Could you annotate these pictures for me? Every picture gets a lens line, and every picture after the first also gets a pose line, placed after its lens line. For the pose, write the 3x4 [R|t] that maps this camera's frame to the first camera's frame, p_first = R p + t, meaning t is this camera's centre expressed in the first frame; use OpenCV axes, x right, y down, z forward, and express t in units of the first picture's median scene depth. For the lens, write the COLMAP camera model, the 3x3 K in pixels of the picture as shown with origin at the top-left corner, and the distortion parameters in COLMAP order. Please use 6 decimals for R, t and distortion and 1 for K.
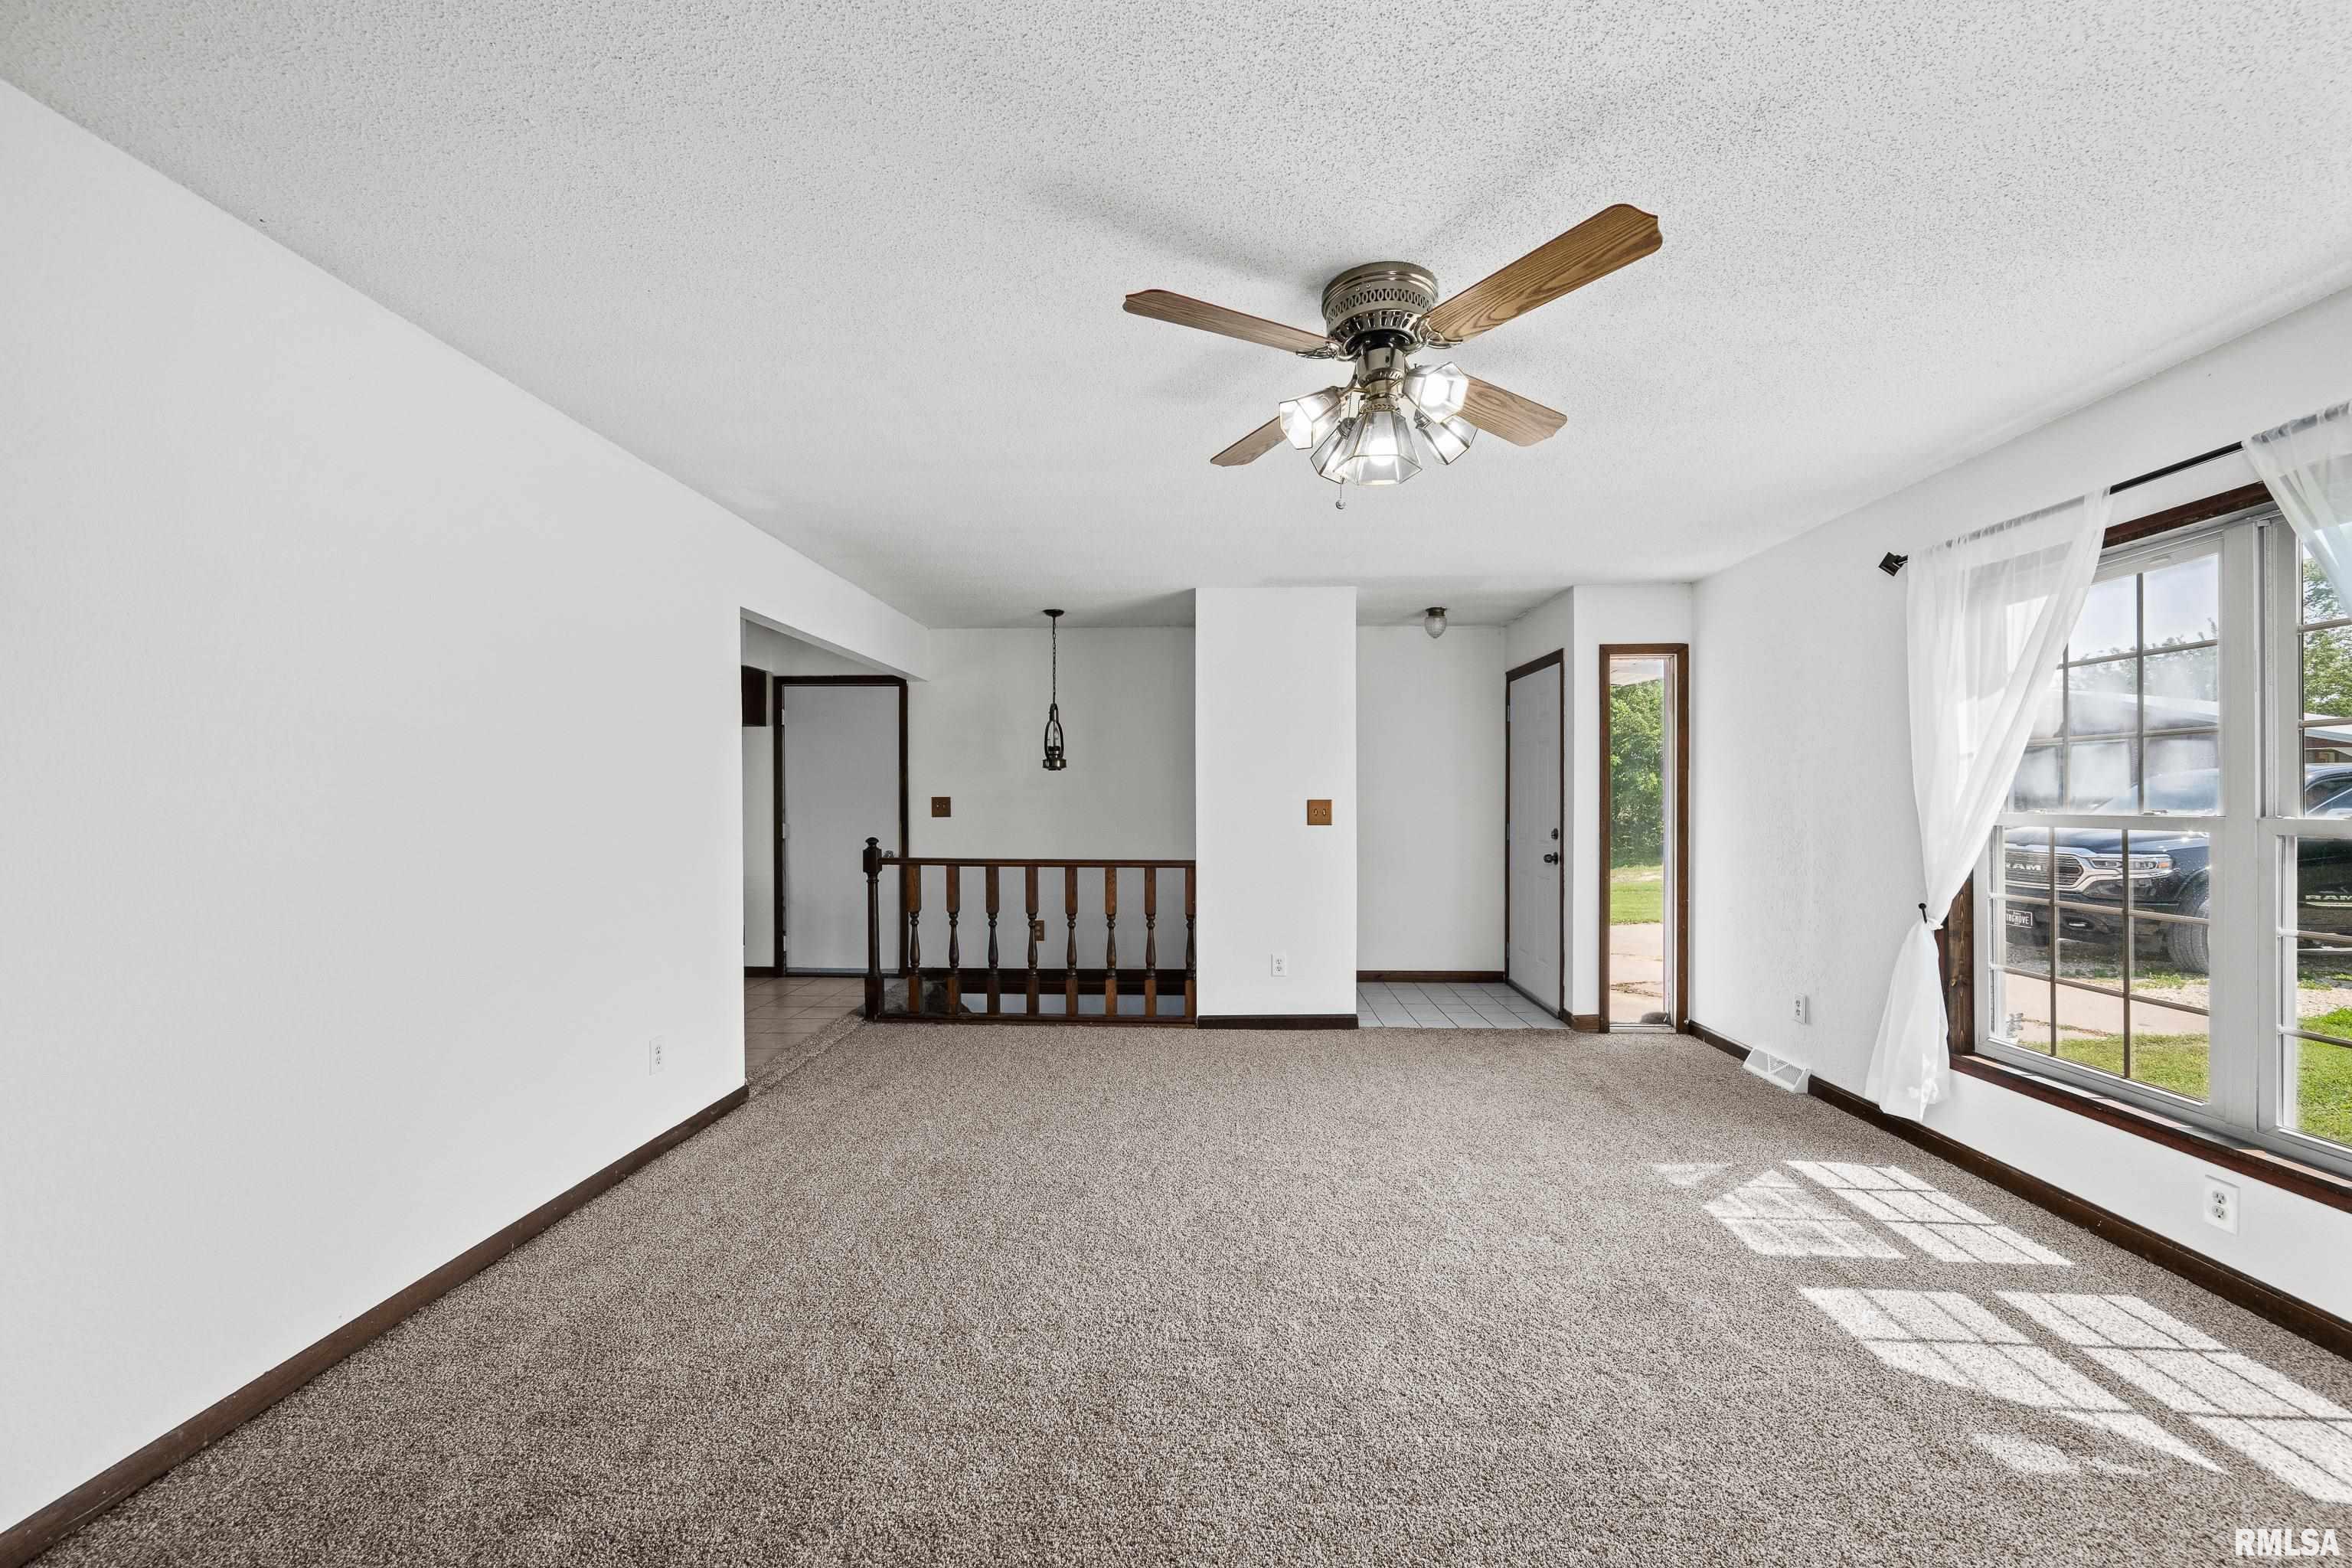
lens RADIAL K [[923.2, 0, 1191.9], [0, 923.2, 801.8], [0, 0, 1]] dist [-0.001633, 0.000042]
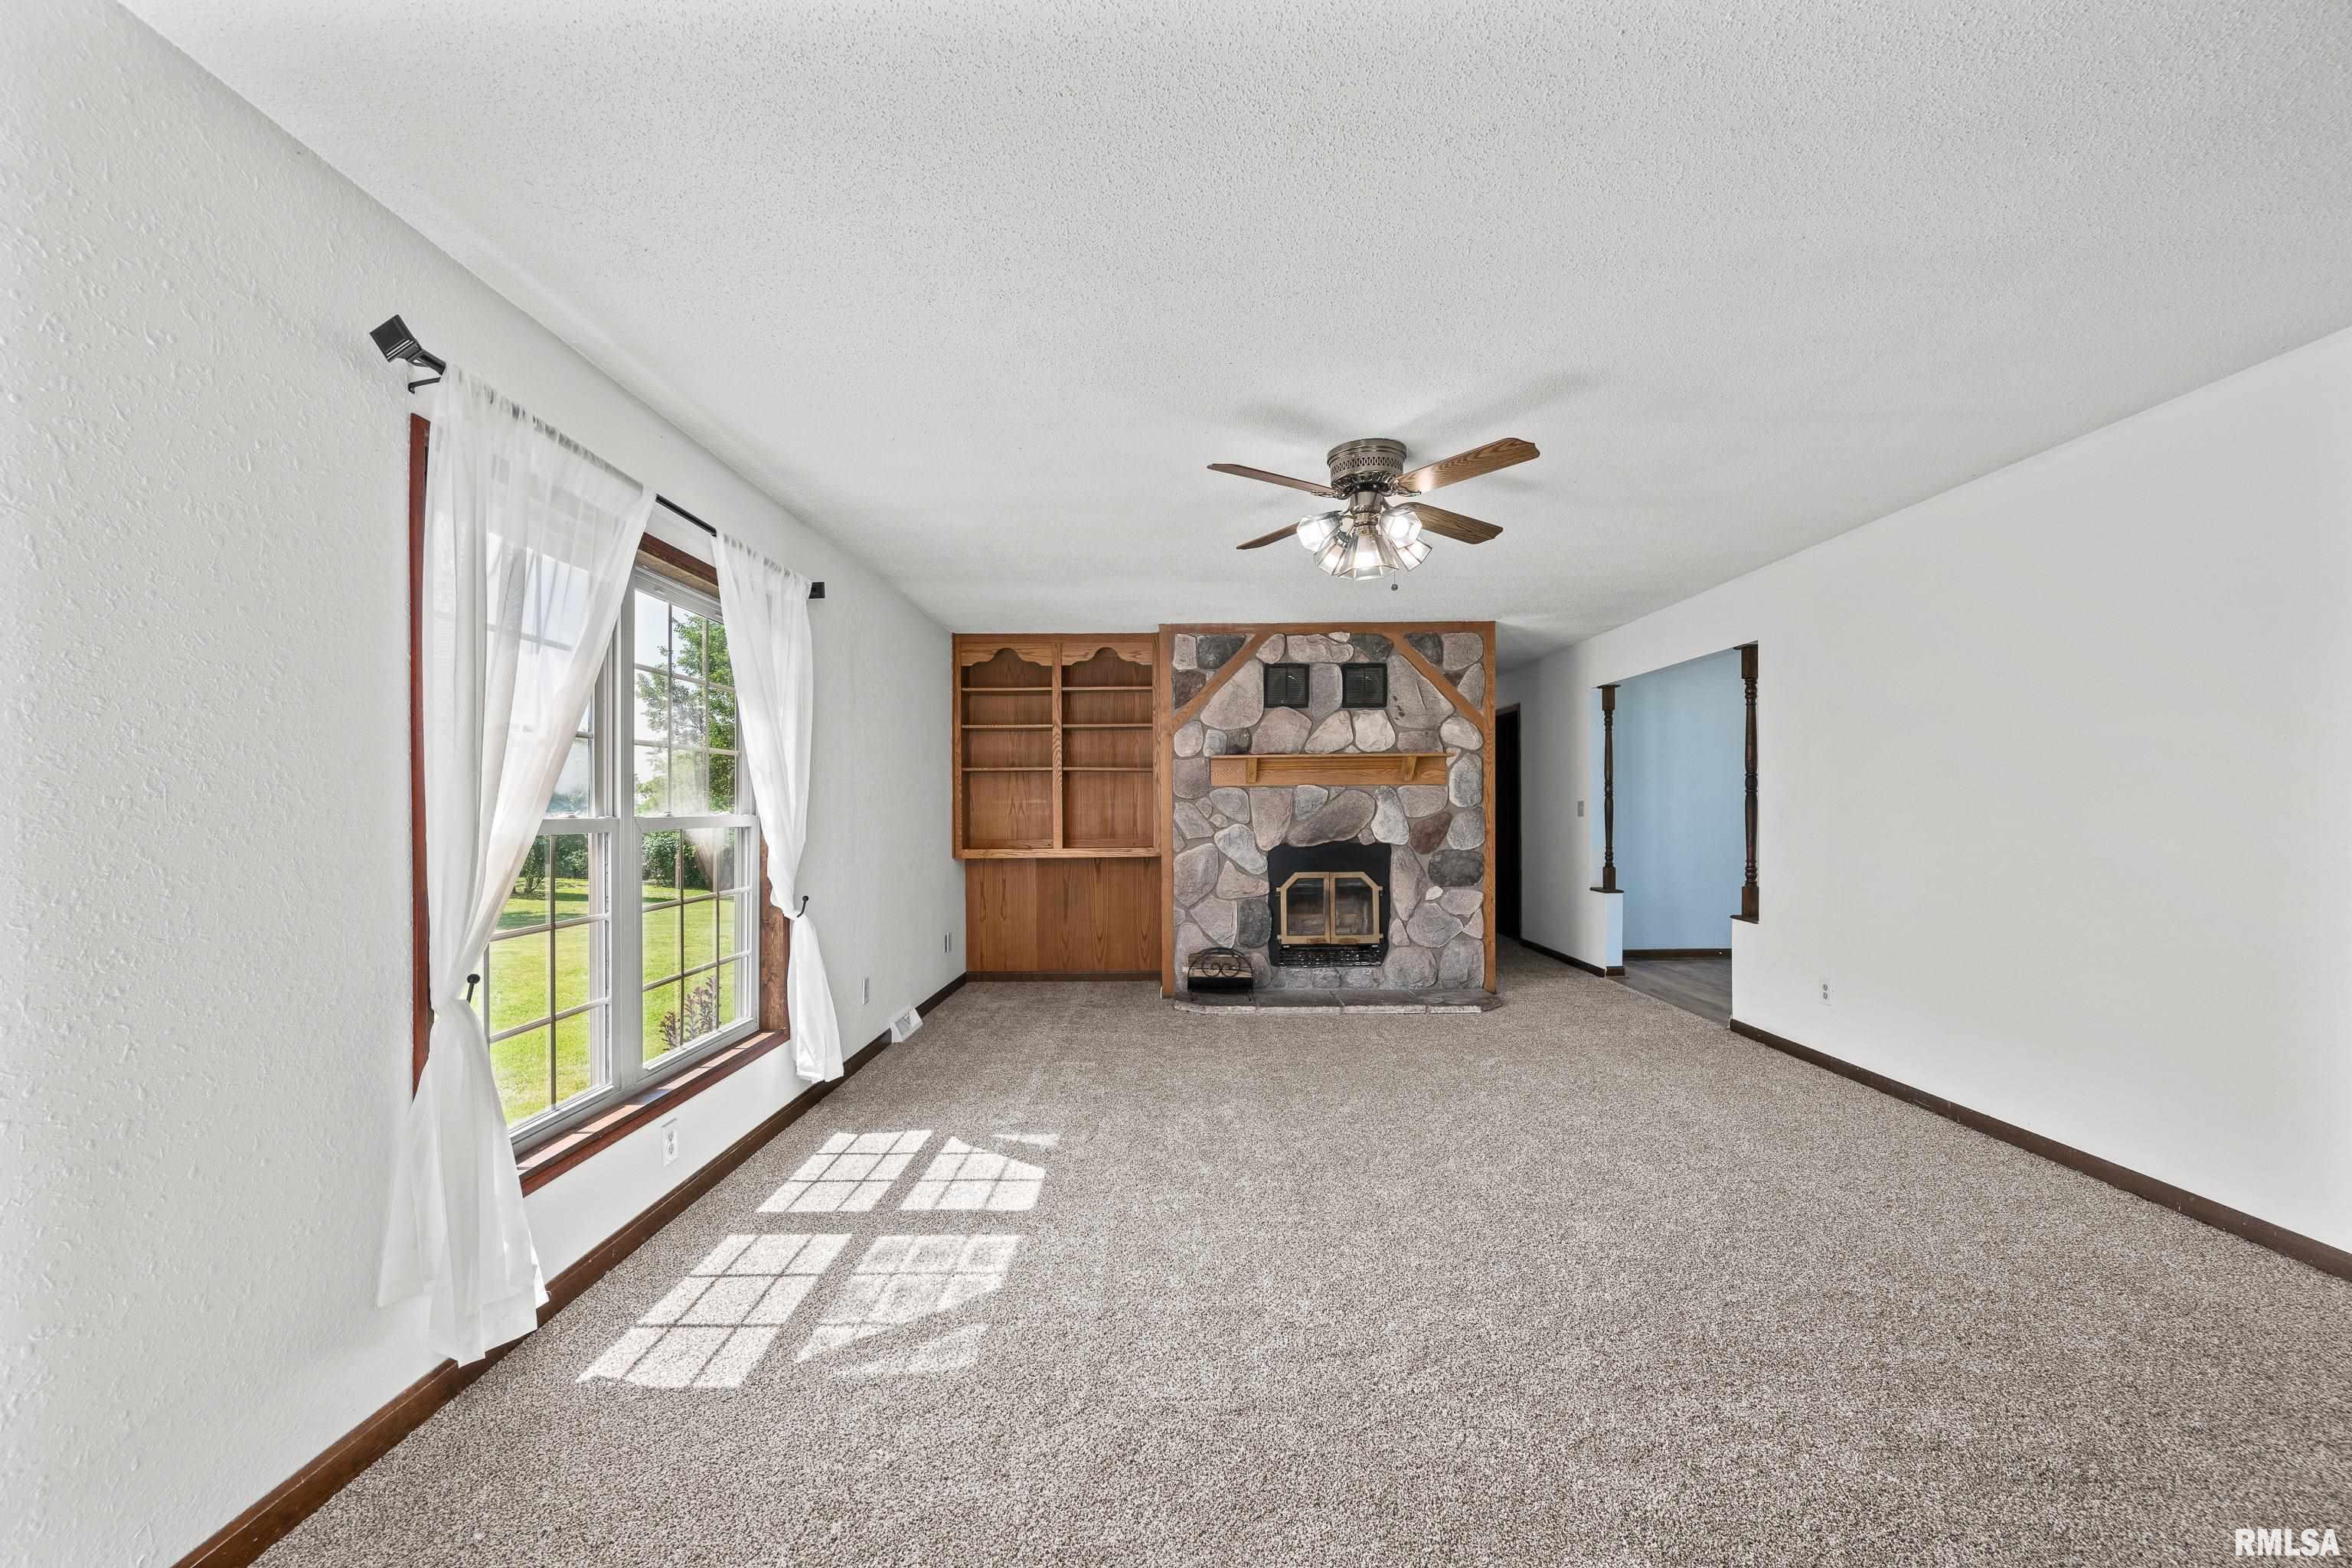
lens RADIAL K [[923.2, 0, 1185.8], [0, 923.2, 814.7], [0, 0, 1]] dist [-0.001633, 0.000042]
pose [[-0.999610, 0.006870, -0.027084, 0.392480], [0.006589, 0.999924, 0.010437, 0.003305], [0.027154, 0.010255, -0.999579, 1.788962]]
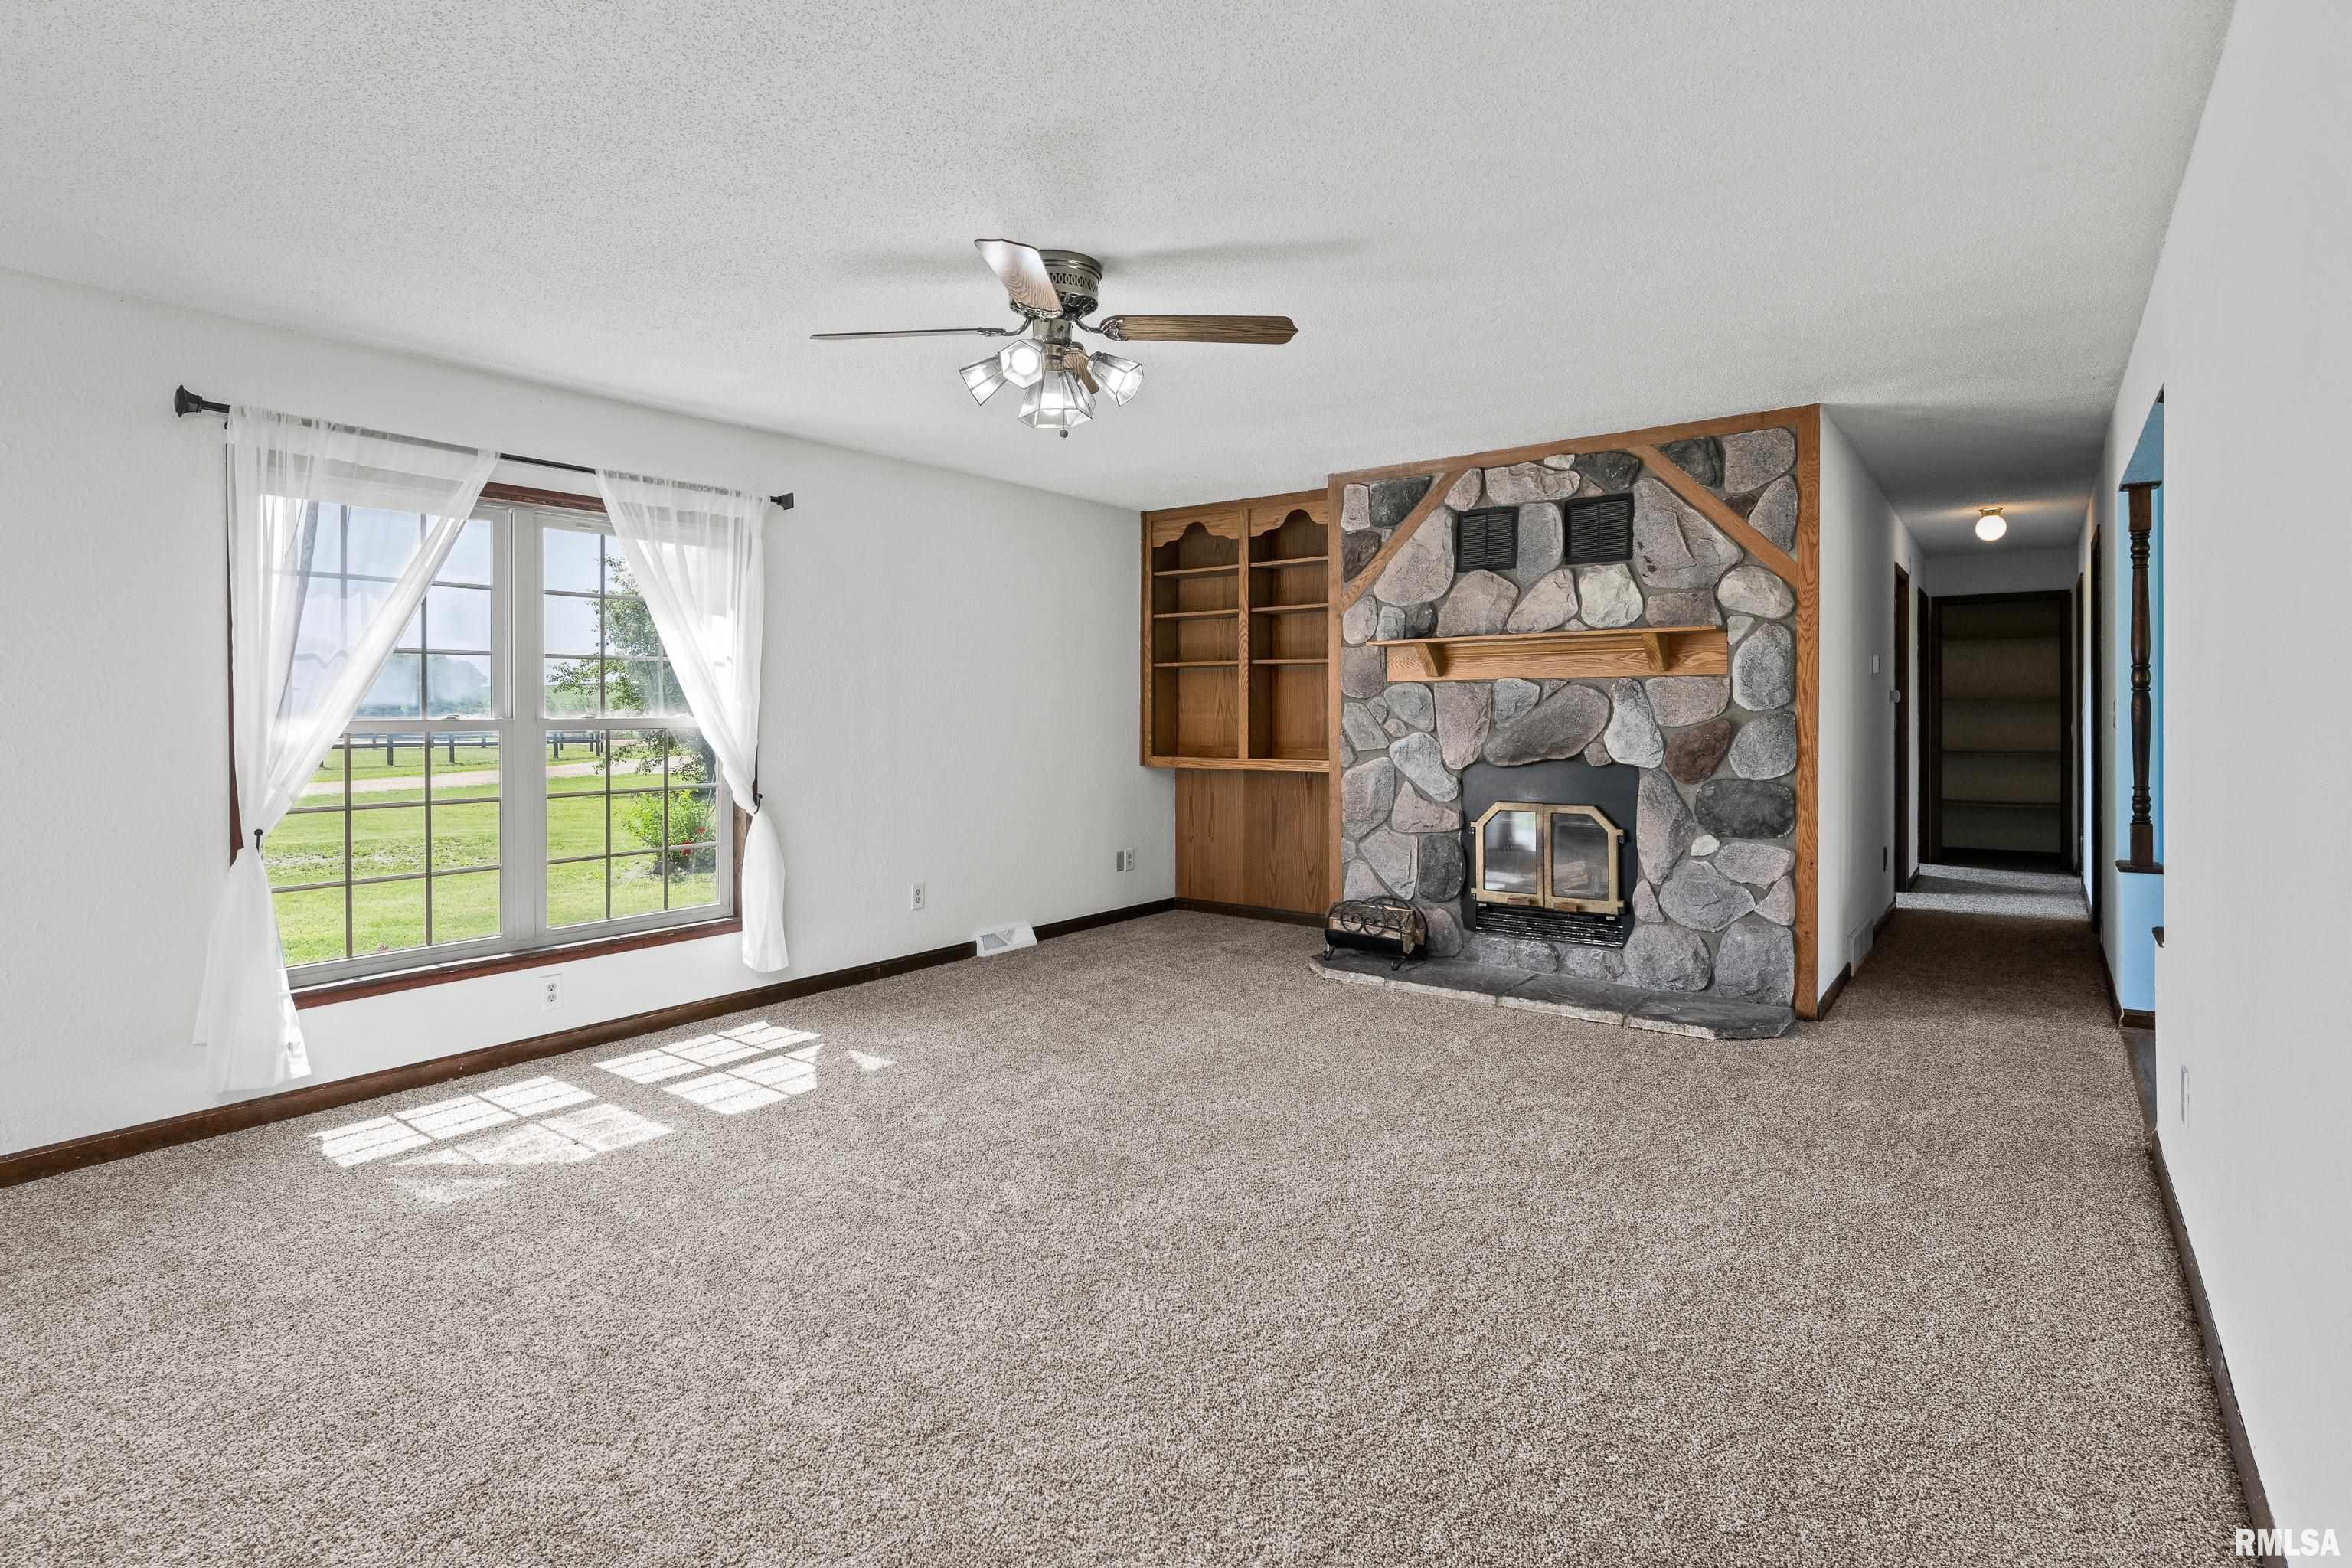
lens RADIAL K [[1159.5, 0, 1154.2], [0, 1159.5, 716.1], [0, 0, 1]] dist [0.000554, -0.000835]
pose [[-0.812259, -0.000309, 0.583297, -0.542780], [0.005091, 0.999958, 0.007620, 0.002600], [-0.583275, 0.009159, -0.812223, 1.541322]]
